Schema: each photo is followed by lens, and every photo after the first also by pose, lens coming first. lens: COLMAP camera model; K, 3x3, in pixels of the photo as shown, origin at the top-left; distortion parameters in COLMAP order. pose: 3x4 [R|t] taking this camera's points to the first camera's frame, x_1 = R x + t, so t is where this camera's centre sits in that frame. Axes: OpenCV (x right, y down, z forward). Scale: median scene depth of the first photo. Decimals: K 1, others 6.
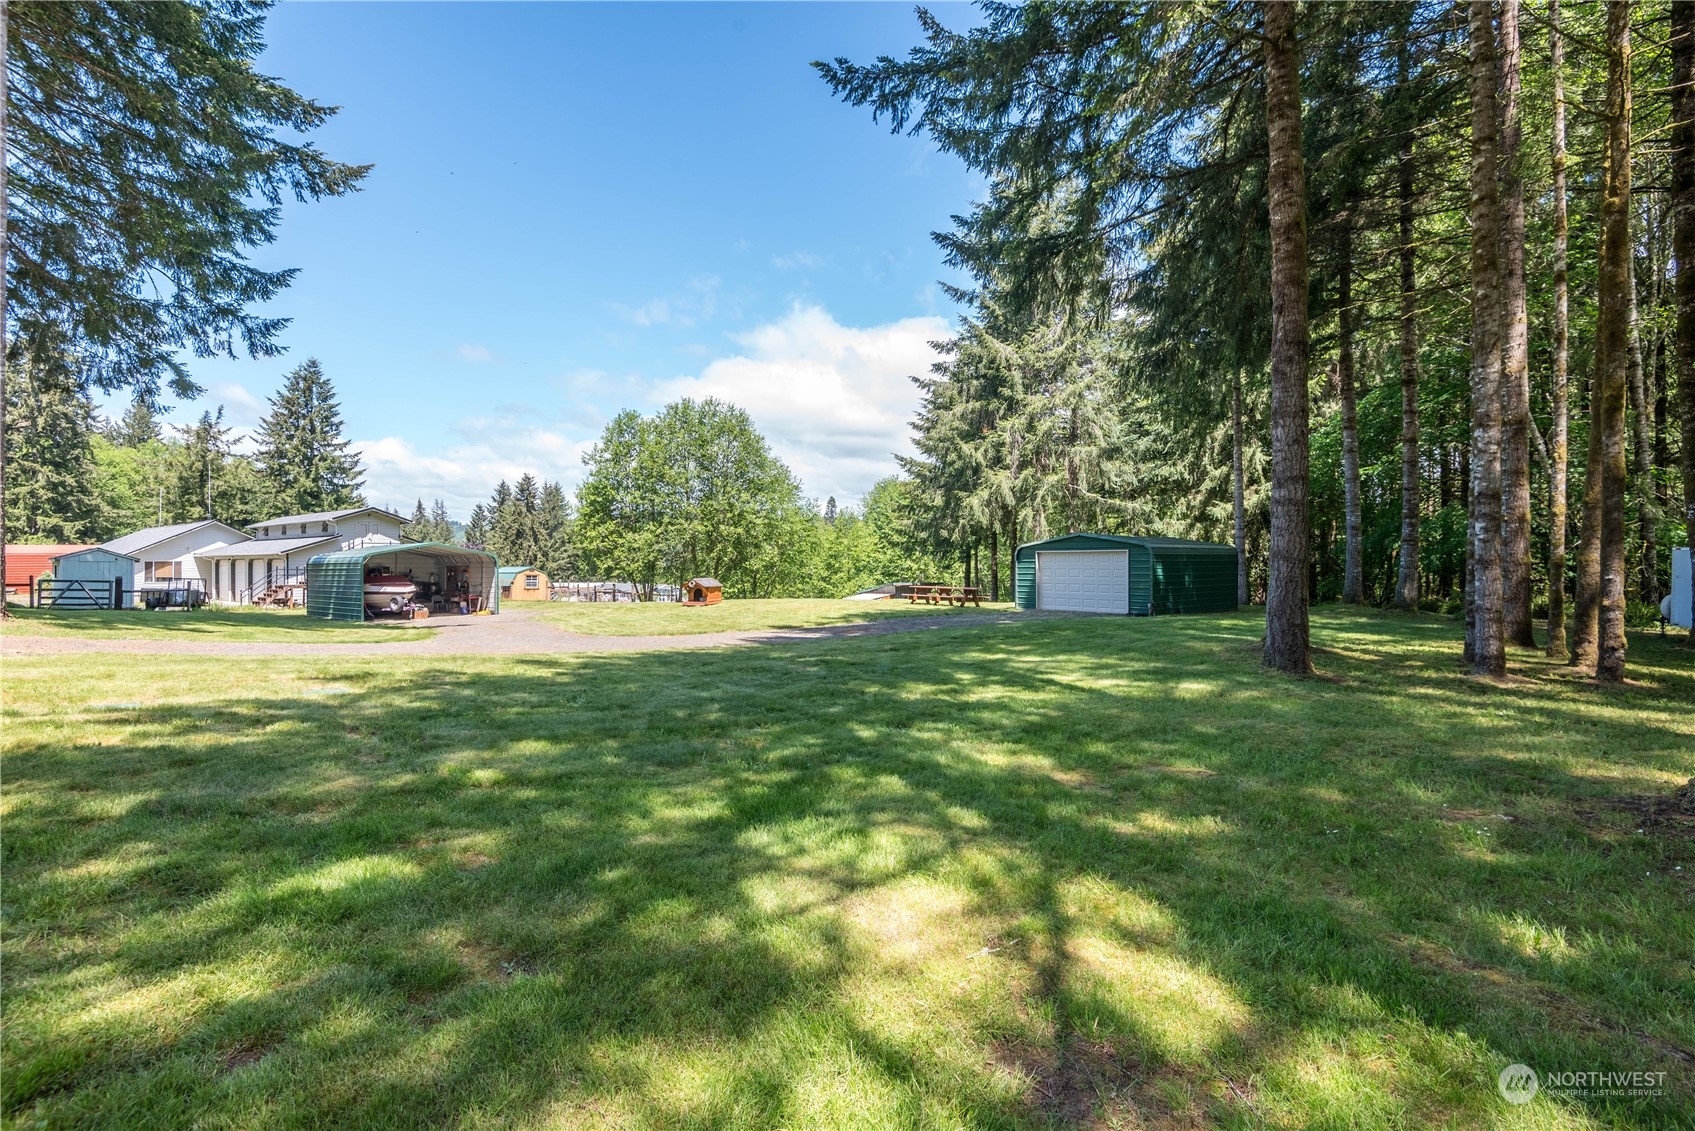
lens RADIAL K [[776.7, 0, 841.2], [0, 776.7, 565.9], [0, 0, 1]] dist [-0.012487, -0.000403]
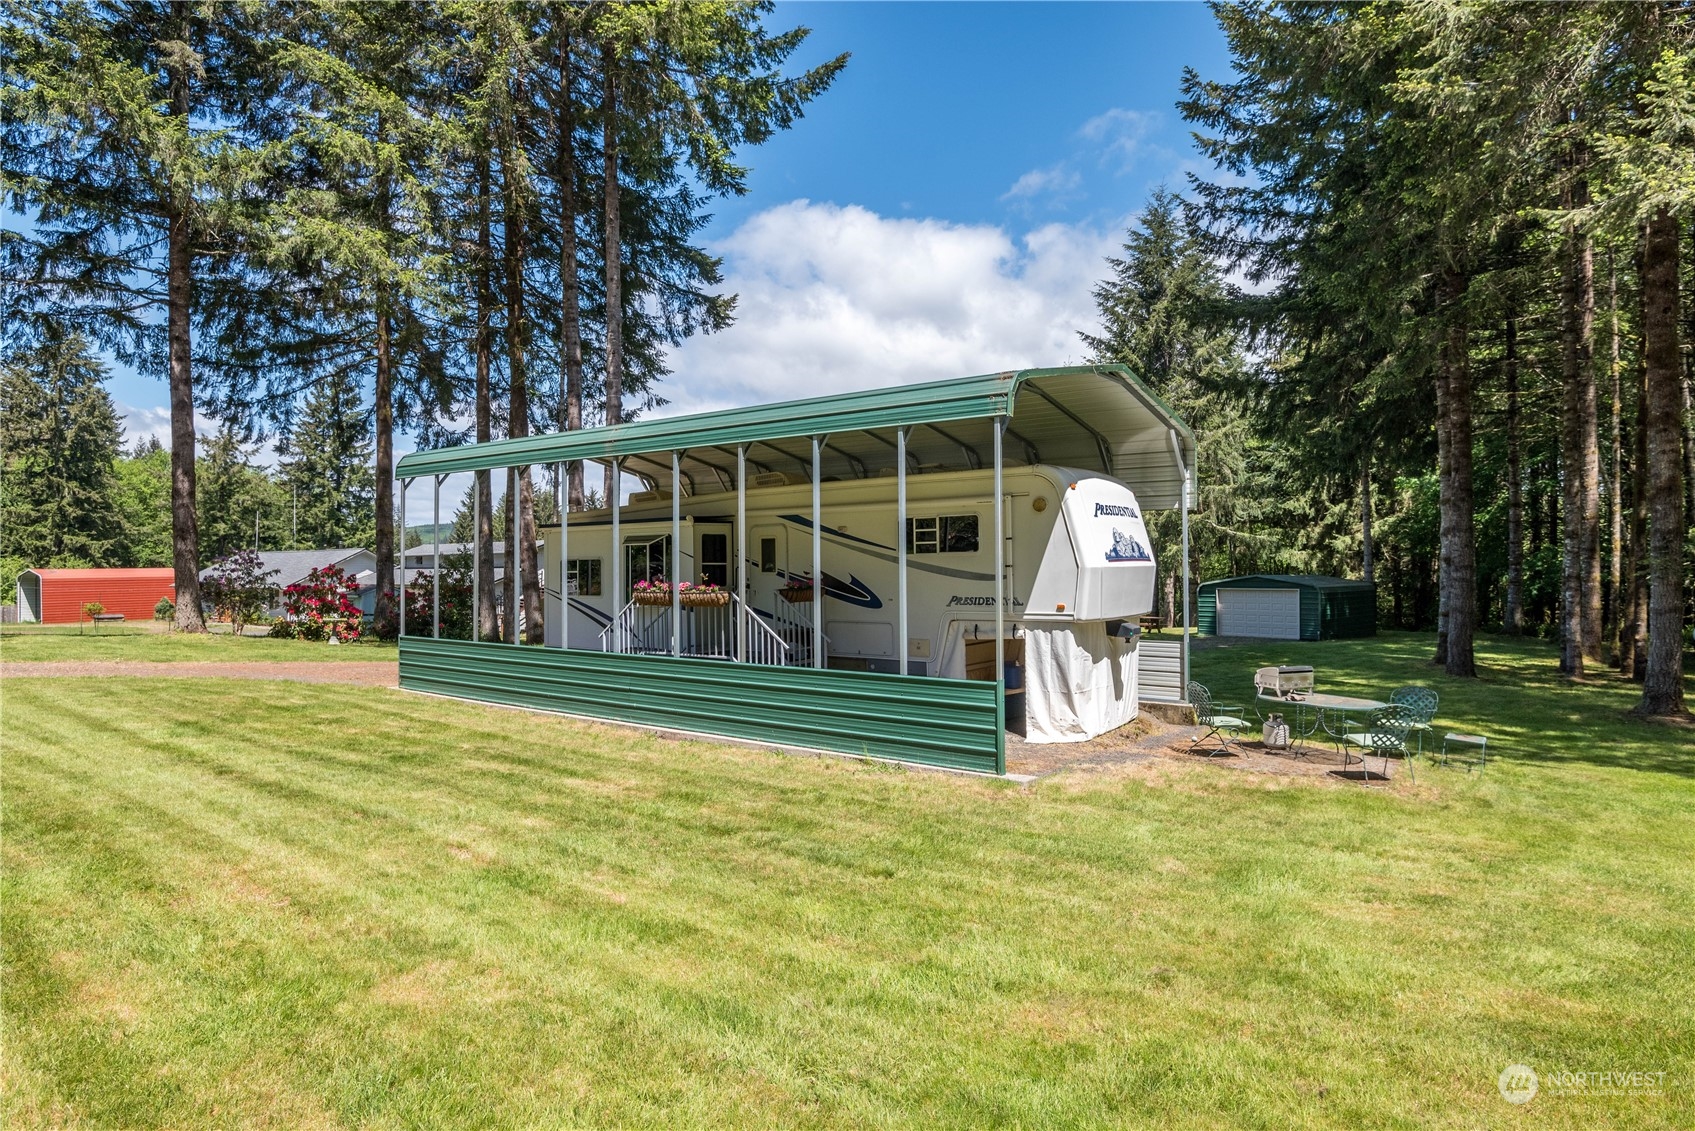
lens RADIAL K [[912.8, 0, 849.0], [0, 912.8, 563.7], [0, 0, 1]] dist [-0.020478, -0.001751]
pose [[0.999781, -0.003285, 0.020667, -0.106752], [0.003538, 0.999919, -0.012239, -0.012285], [-0.020625, 0.012310, 0.999712, -0.127098]]
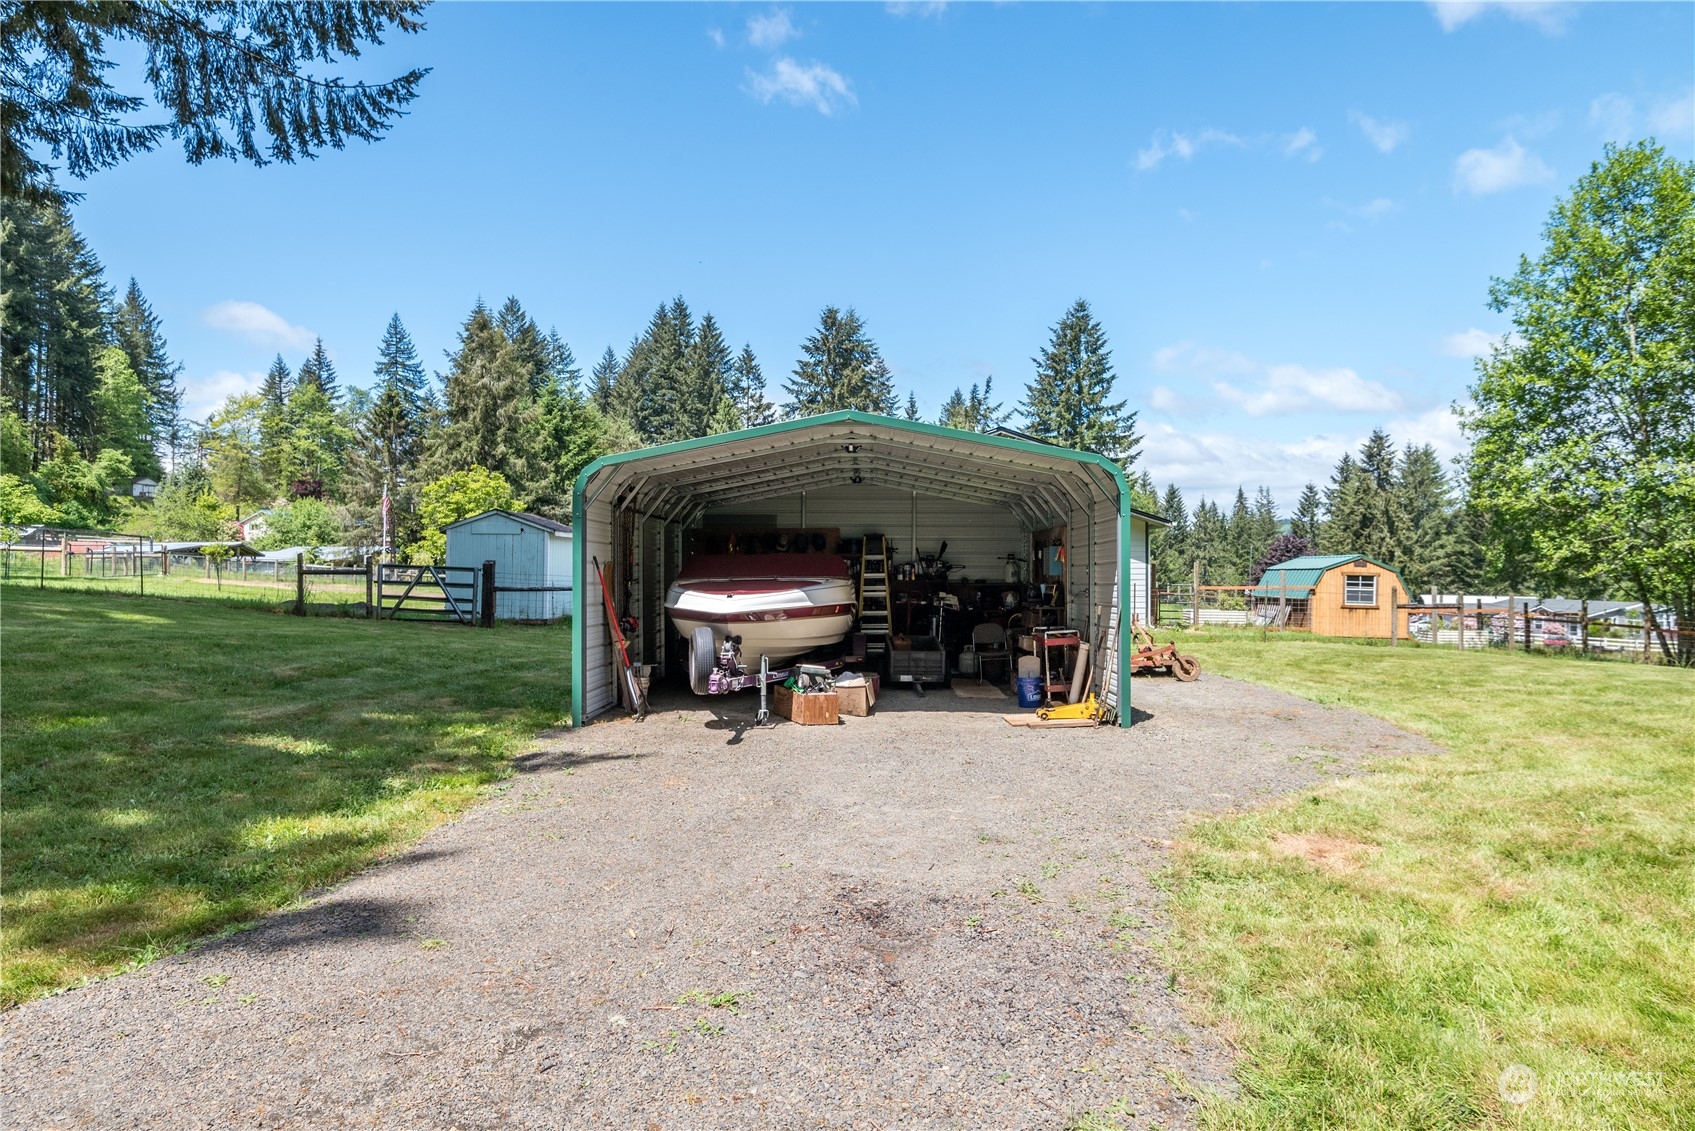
lens RADIAL K [[912.8, 0, 849.0], [0, 912.8, 566.0], [0, 0, 1]] dist [-0.020478, -0.001751]
pose [[0.605139, -0.000389, -0.796120, -0.107303], [-0.005537, 0.999974, -0.004698, 0.007073], [0.796101, 0.007251, 0.605121, 0.296489]]
